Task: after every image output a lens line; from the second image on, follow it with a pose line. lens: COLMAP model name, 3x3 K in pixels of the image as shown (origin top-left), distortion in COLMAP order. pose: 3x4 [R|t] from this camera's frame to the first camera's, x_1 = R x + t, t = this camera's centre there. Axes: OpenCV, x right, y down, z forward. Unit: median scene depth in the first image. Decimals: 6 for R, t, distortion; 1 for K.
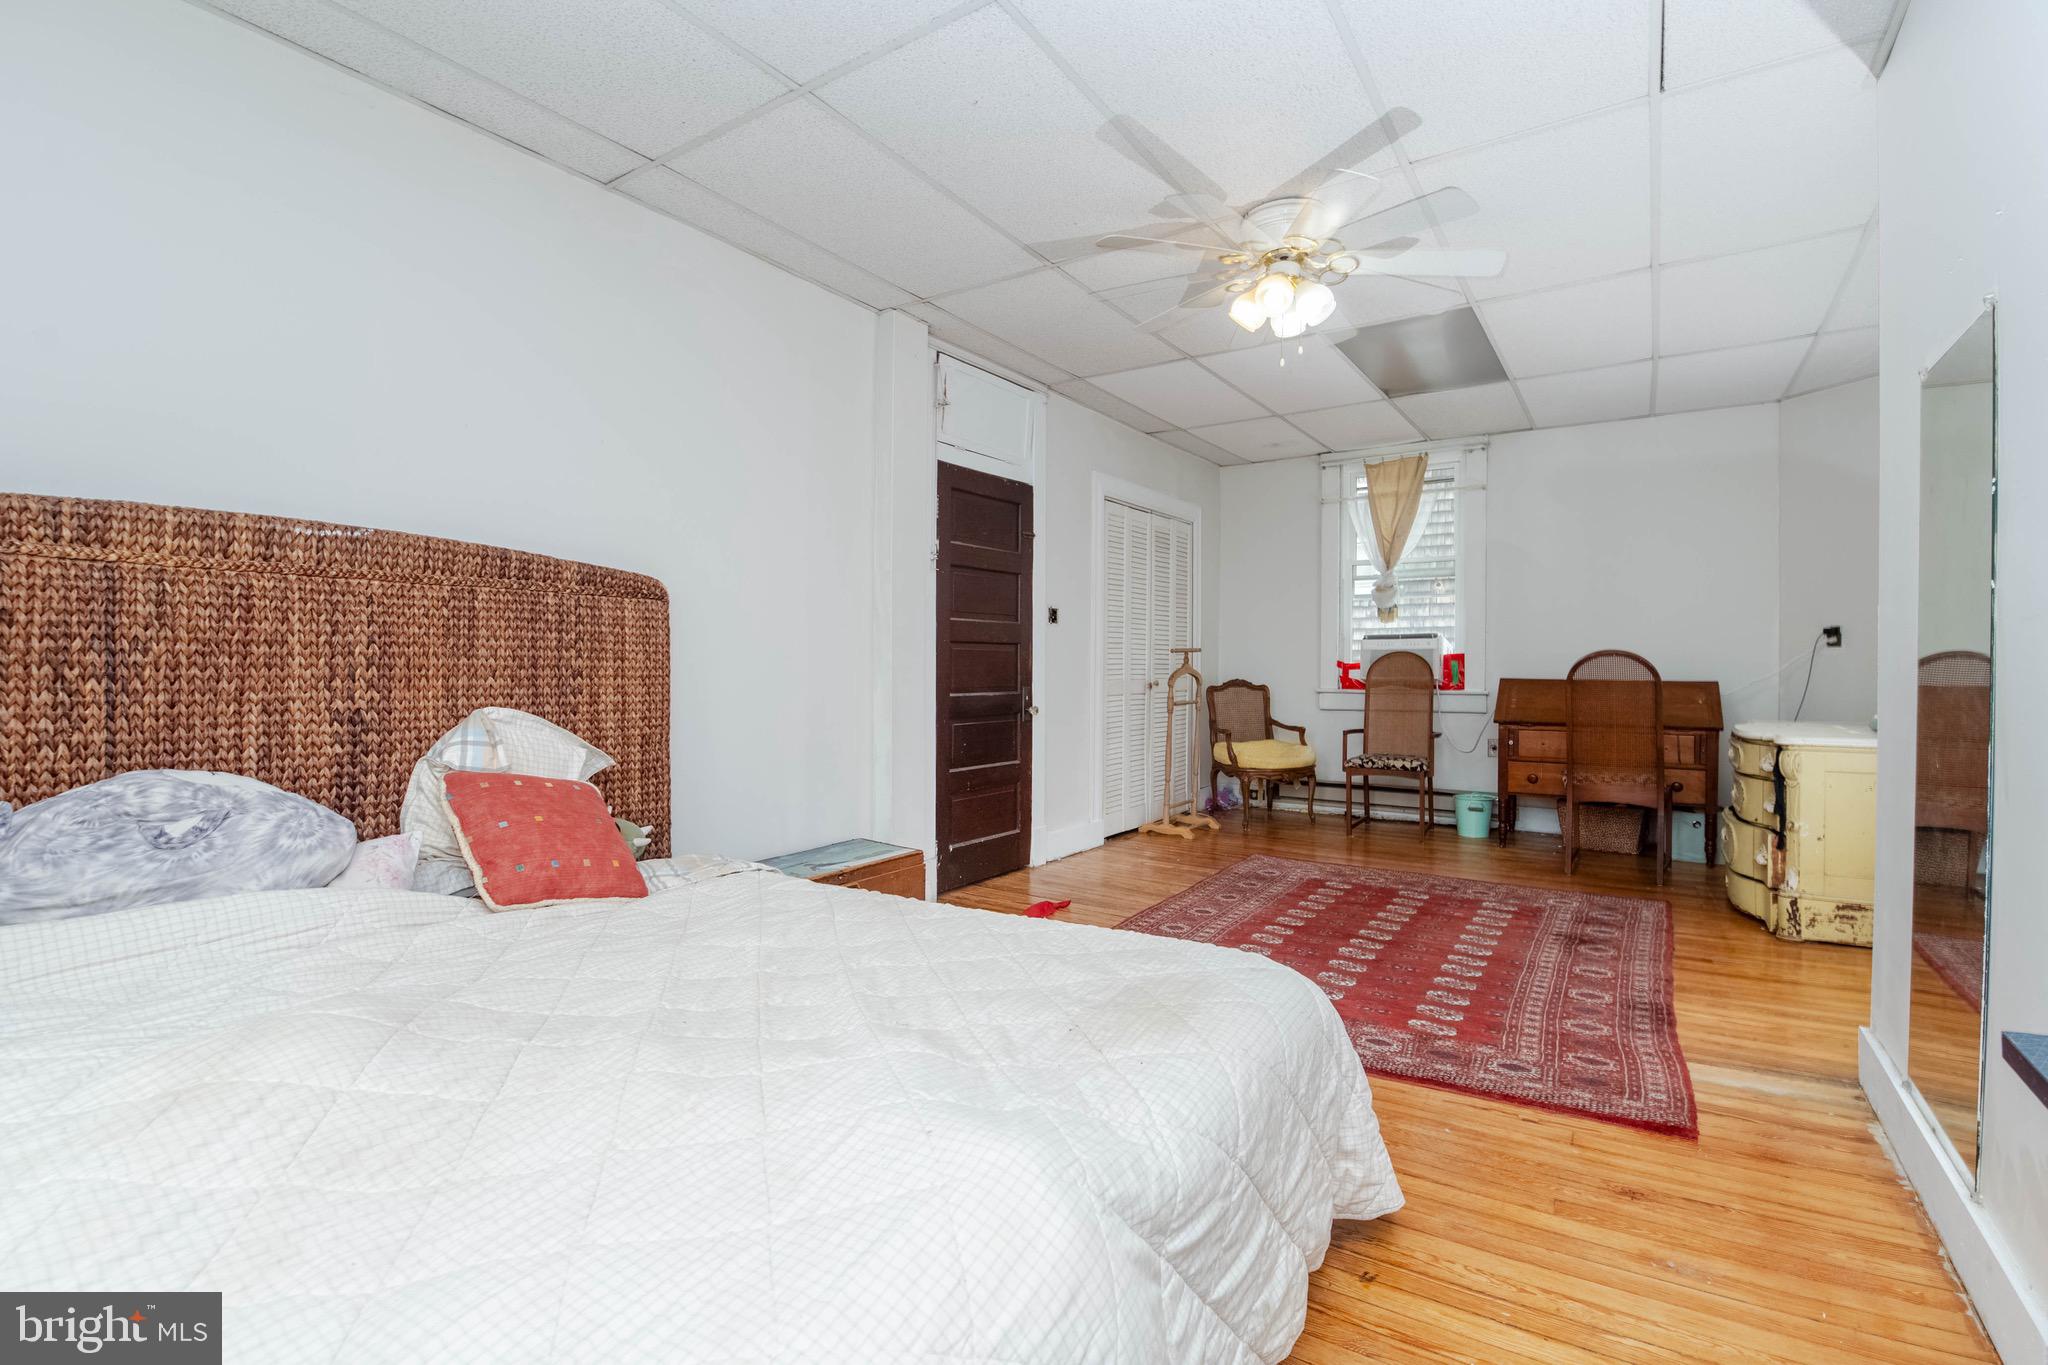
lens RADIAL K [[950.9, 0, 1019.8], [0, 950.9, 663.9], [0, 0, 1]] dist [-0.000187, -0.000002]
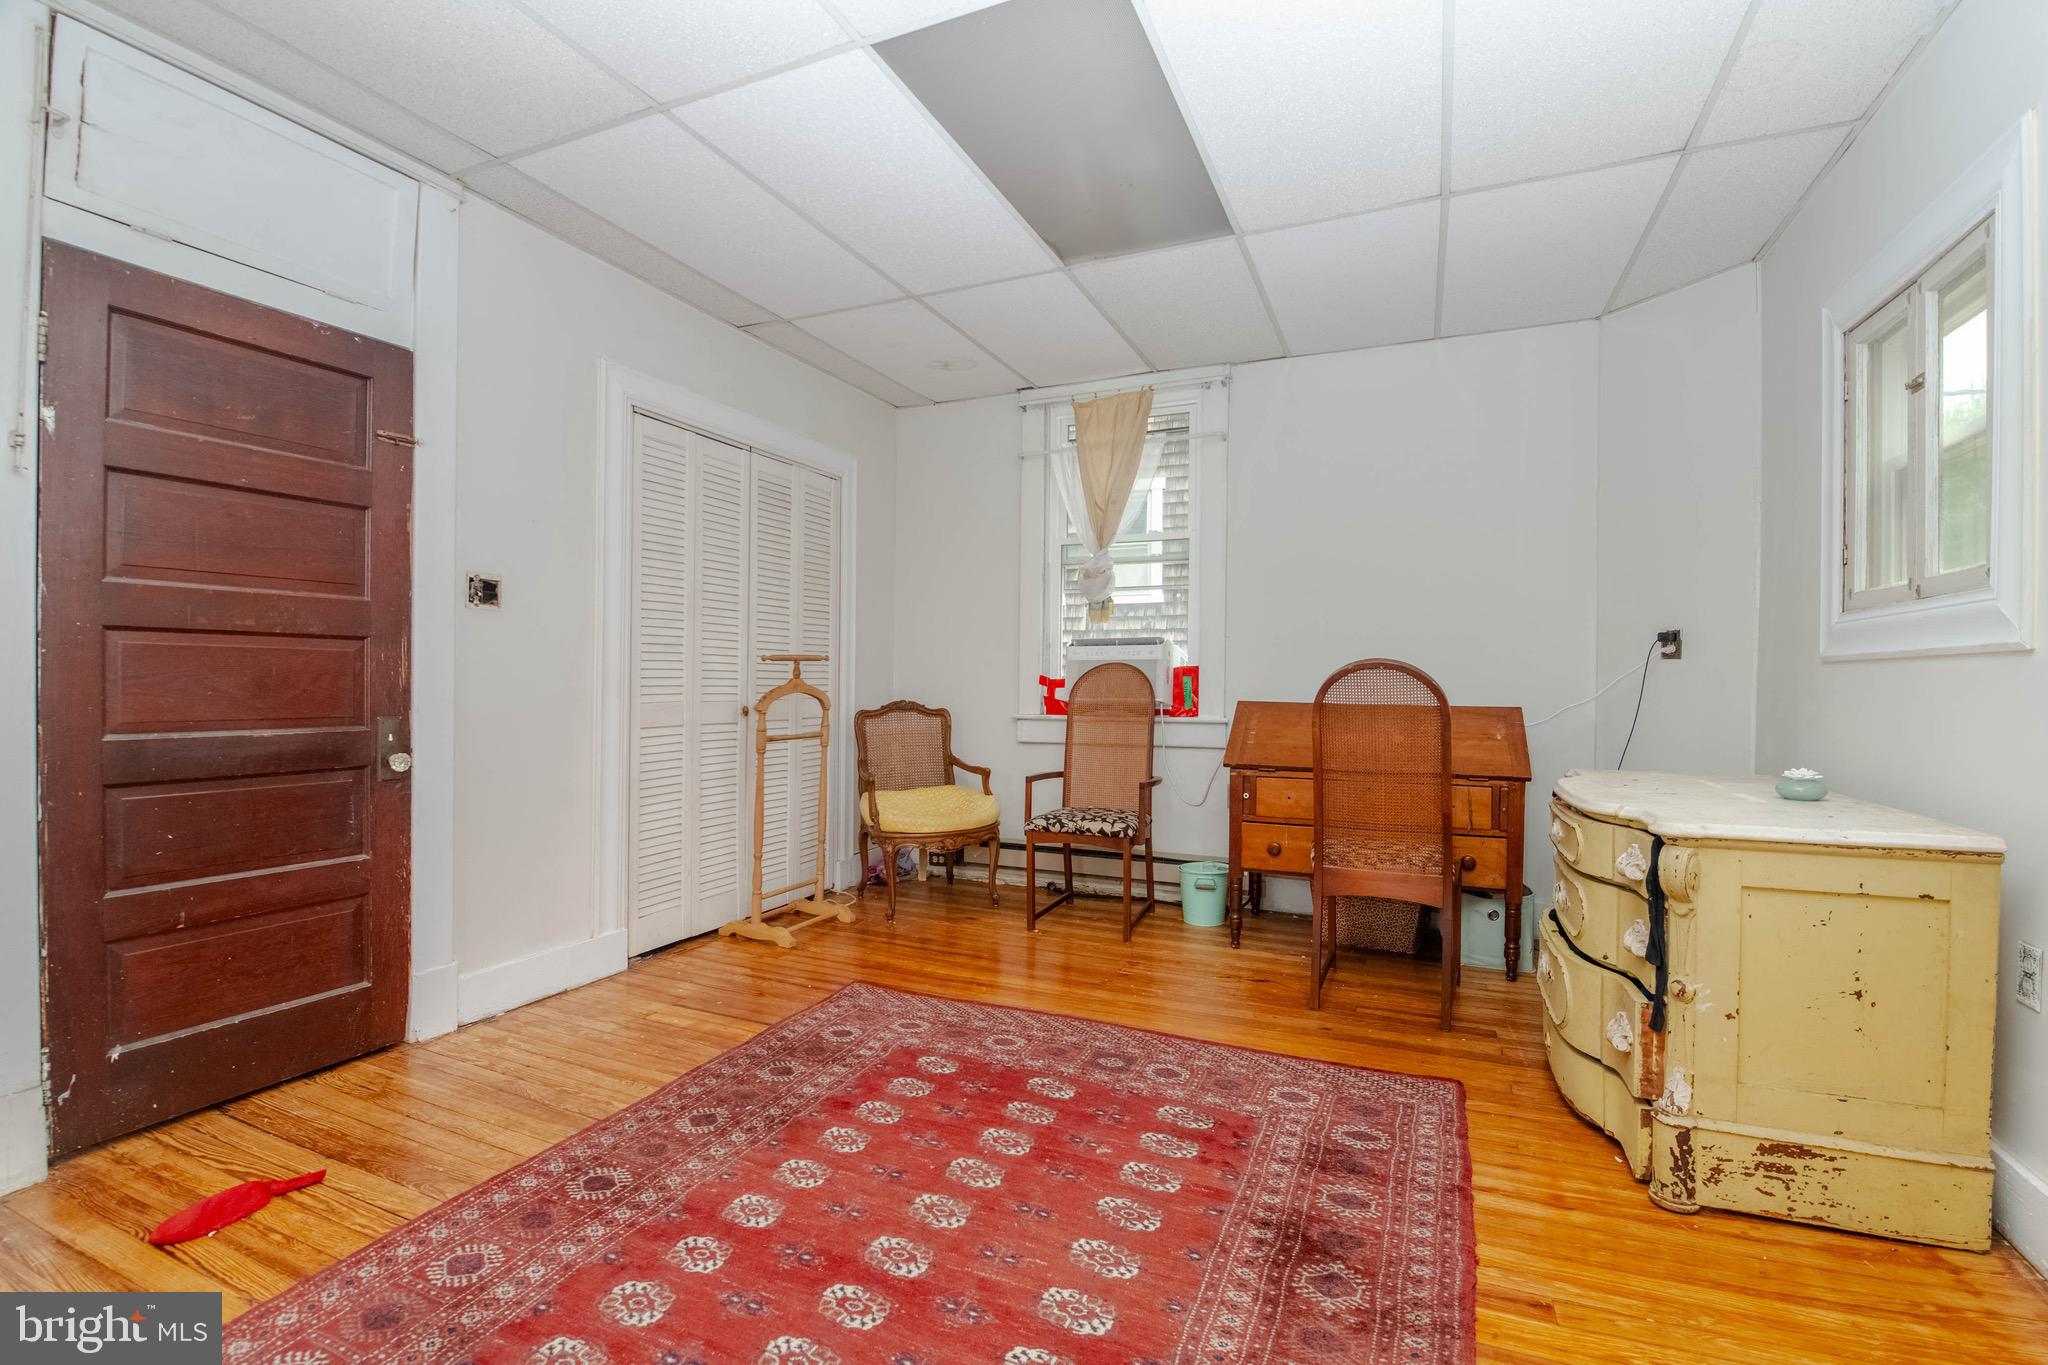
lens RADIAL K [[921.4, 0, 1024.0], [0, 921.4, 682.5], [0, 0, 1]] dist [0.000262, -0.000528]
pose [[0.985469, 0.005126, 0.169780, 0.257707], [-0.005397, 0.999985, 0.001137, 0.001517], [-0.169771, -0.002036, 0.985481, 0.392822]]
